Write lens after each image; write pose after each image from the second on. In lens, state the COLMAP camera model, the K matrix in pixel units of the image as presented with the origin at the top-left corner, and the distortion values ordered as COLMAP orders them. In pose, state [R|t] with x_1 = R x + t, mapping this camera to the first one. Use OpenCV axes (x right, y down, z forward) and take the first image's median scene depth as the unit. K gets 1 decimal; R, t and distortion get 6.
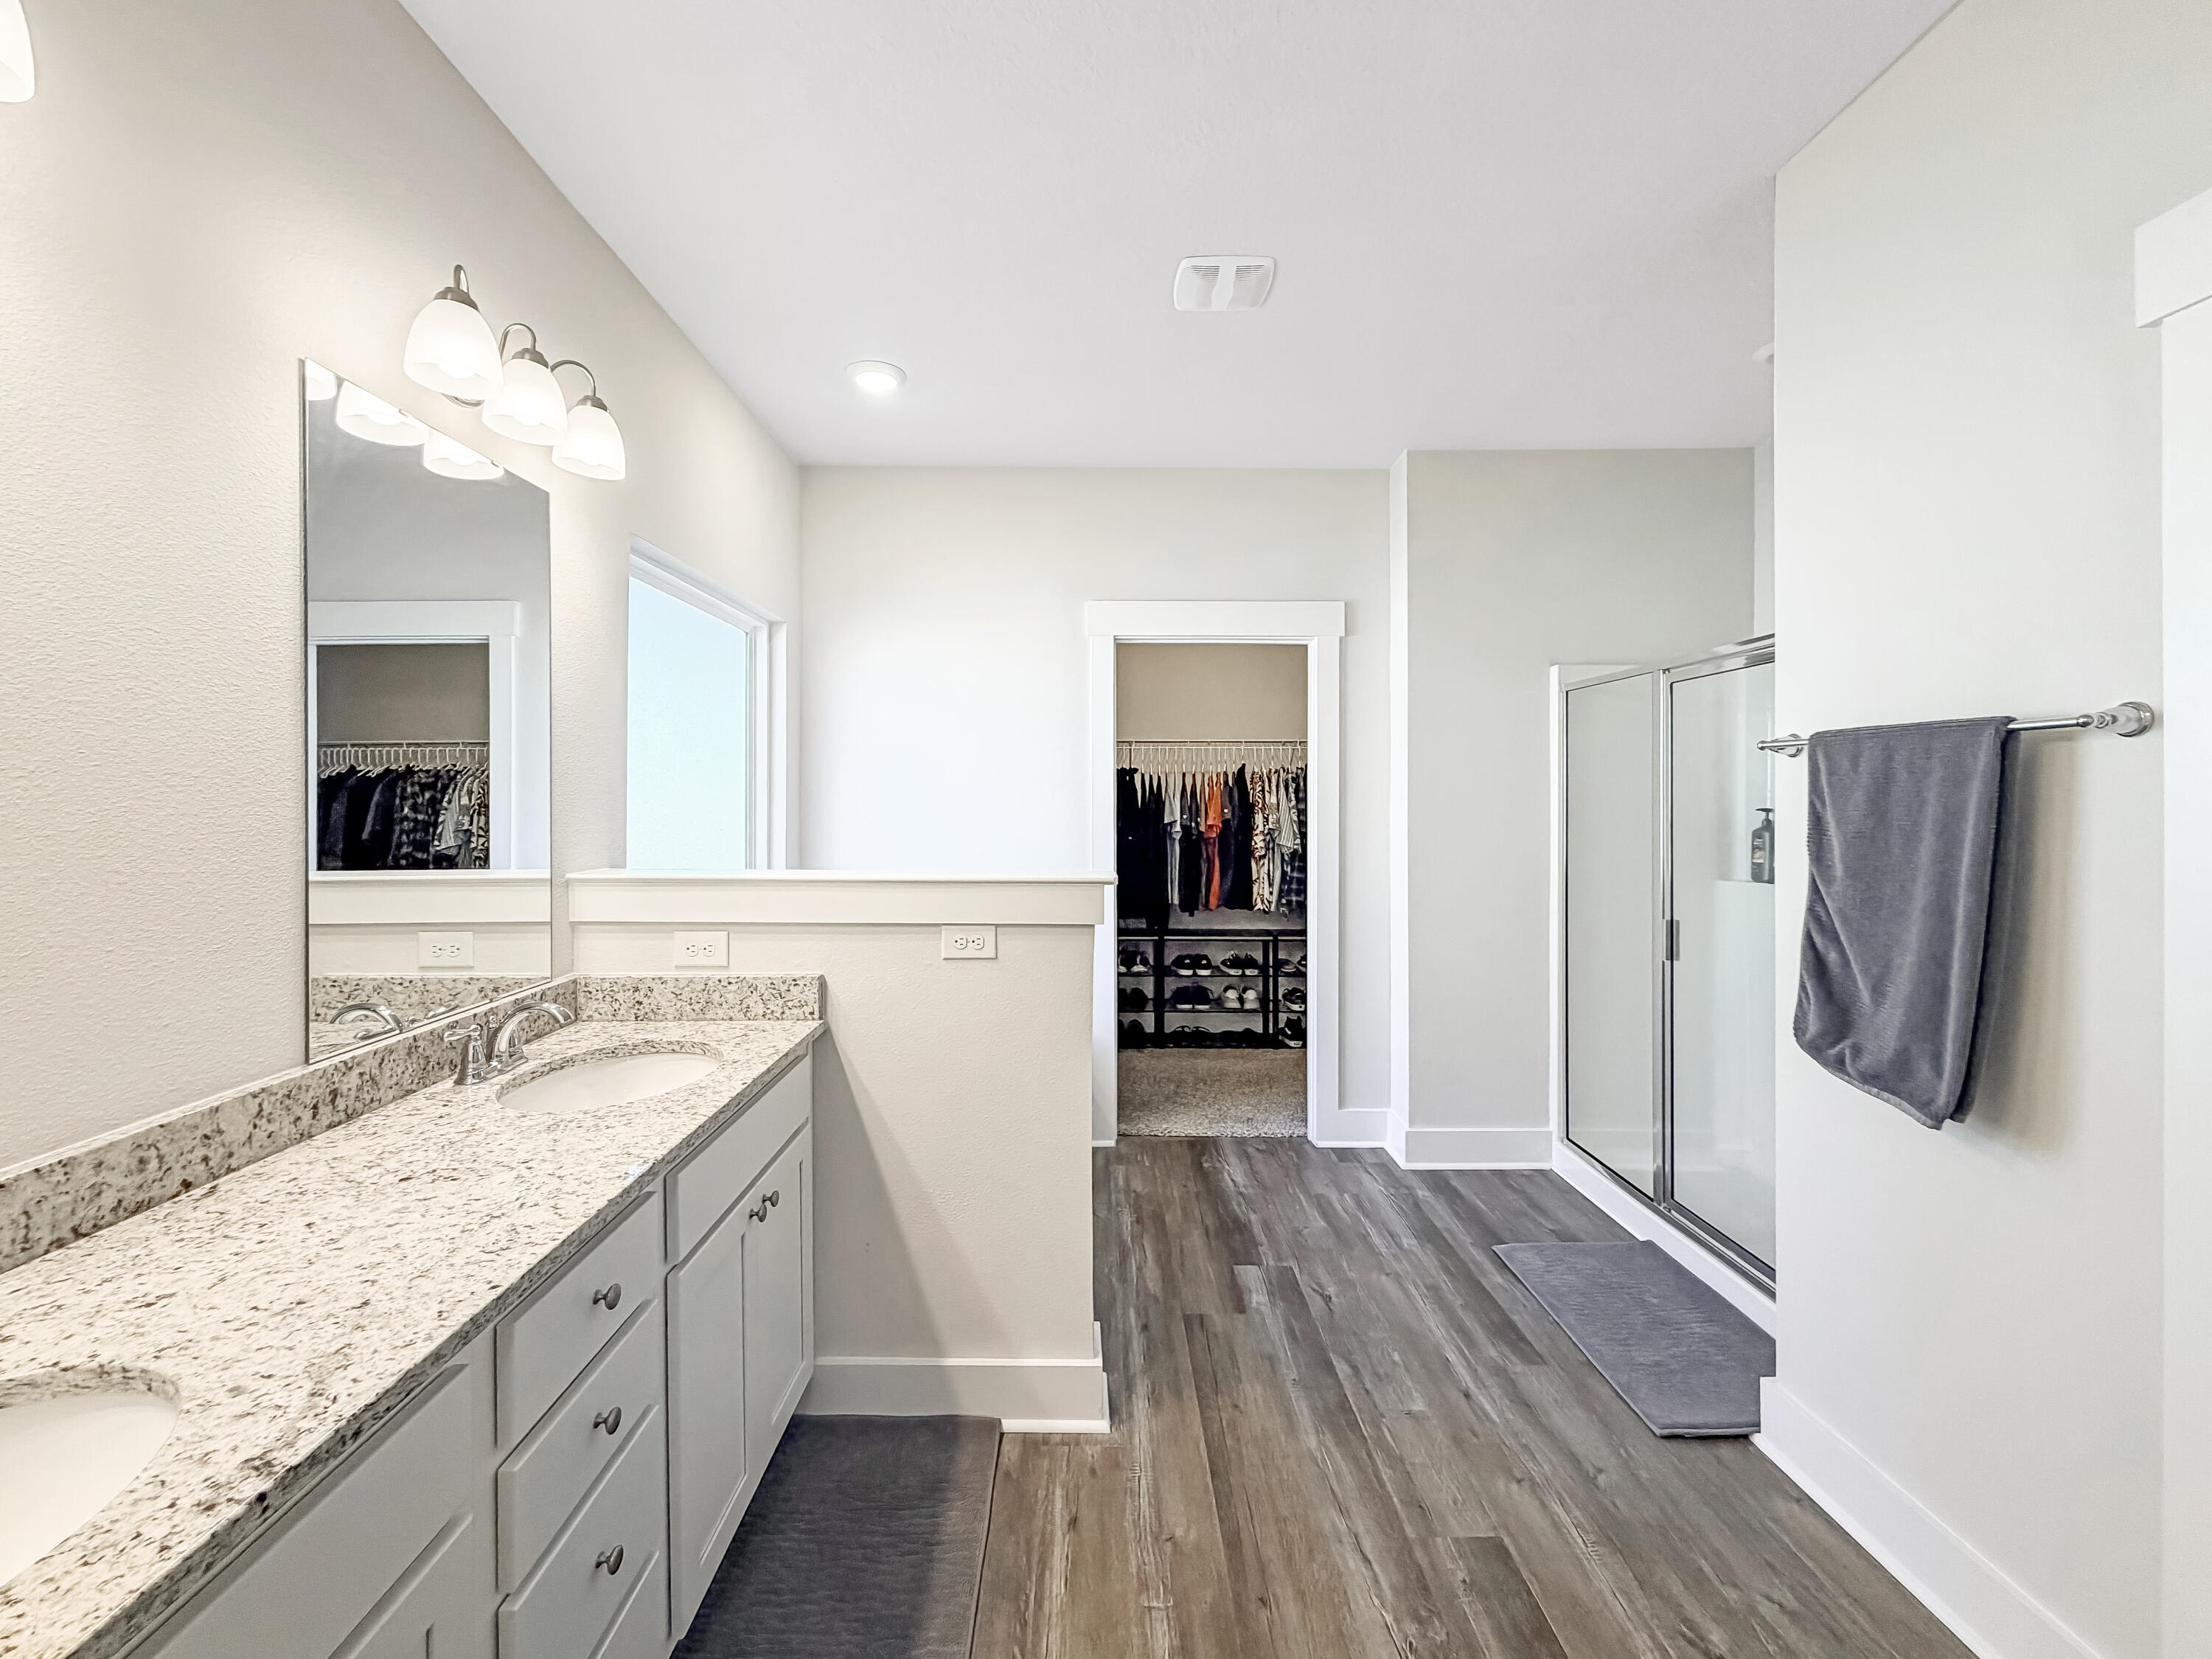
lens RADIAL K [[911.4, 0, 1110.0], [0, 911.4, 811.7], [0, 0, 1]] dist [-0.002792, 0.001645]
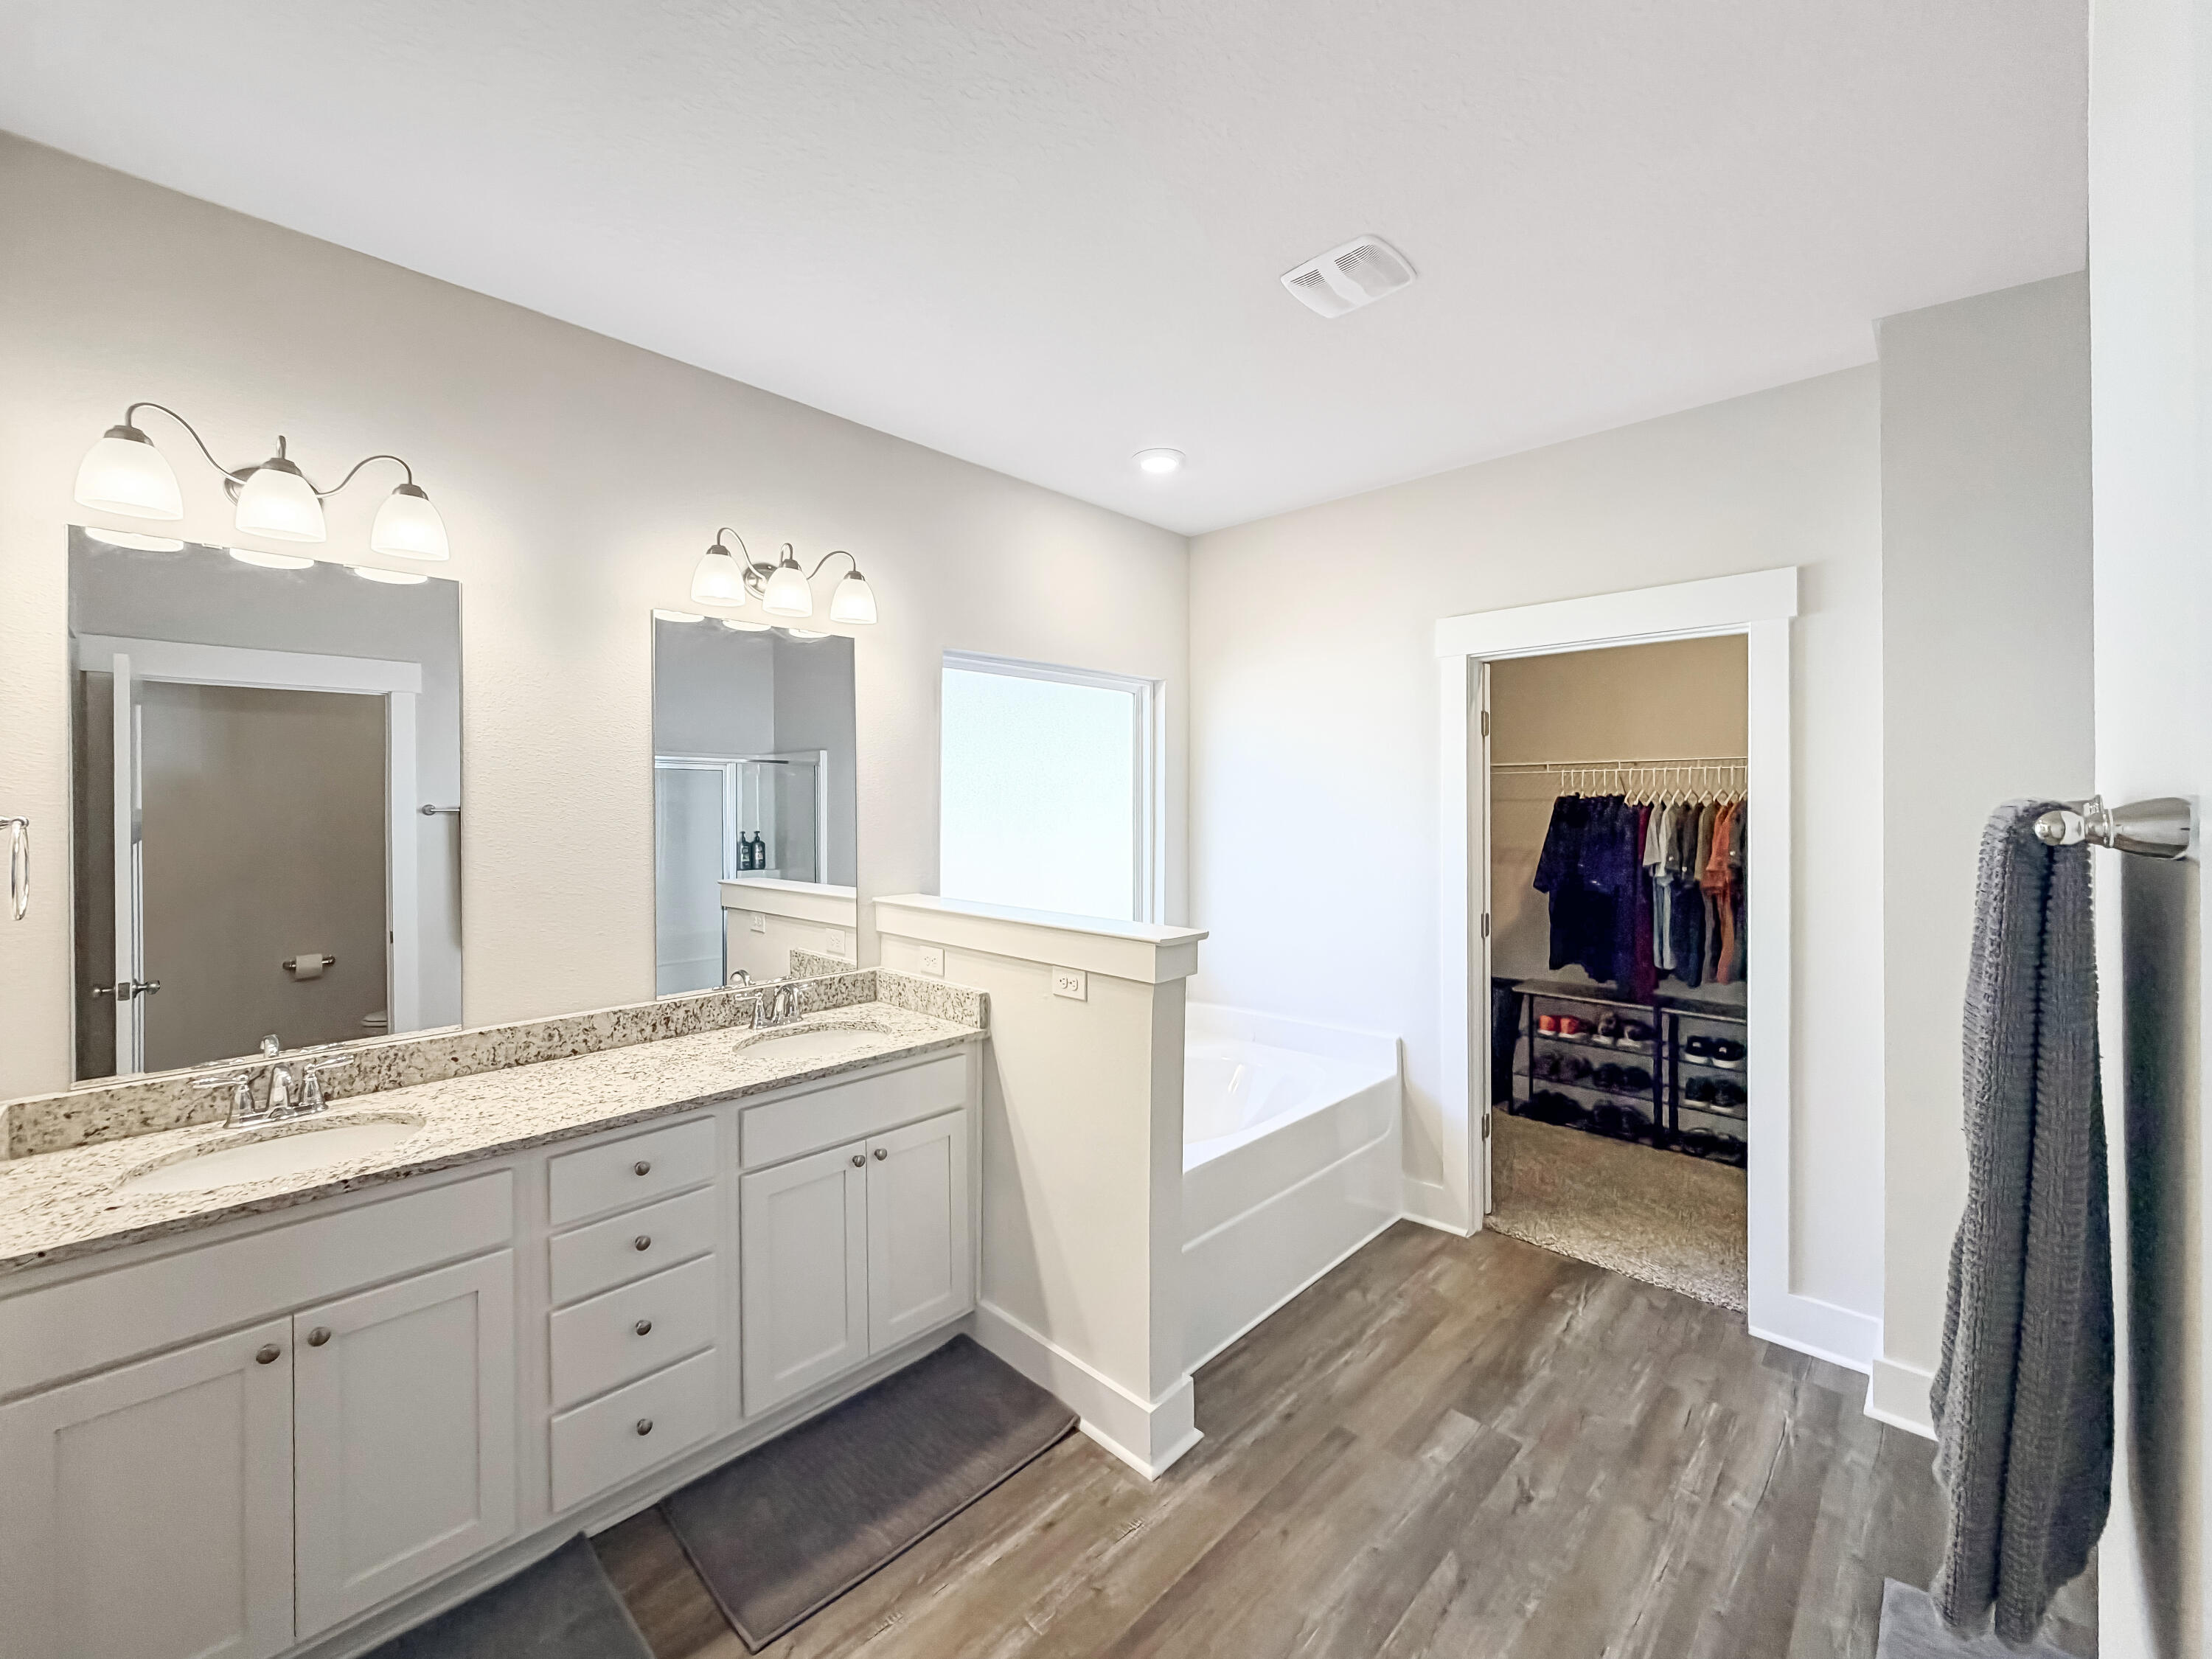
lens RADIAL K [[911.4, 0, 1104.6], [0, 911.4, 821.3], [0, 0, 1]] dist [-0.002792, 0.001645]
pose [[0.703360, 0.010710, -0.710754, 0.572860], [-0.008265, 0.999942, 0.006888, -0.054820], [0.710786, 0.001030, 0.703407, 0.204006]]
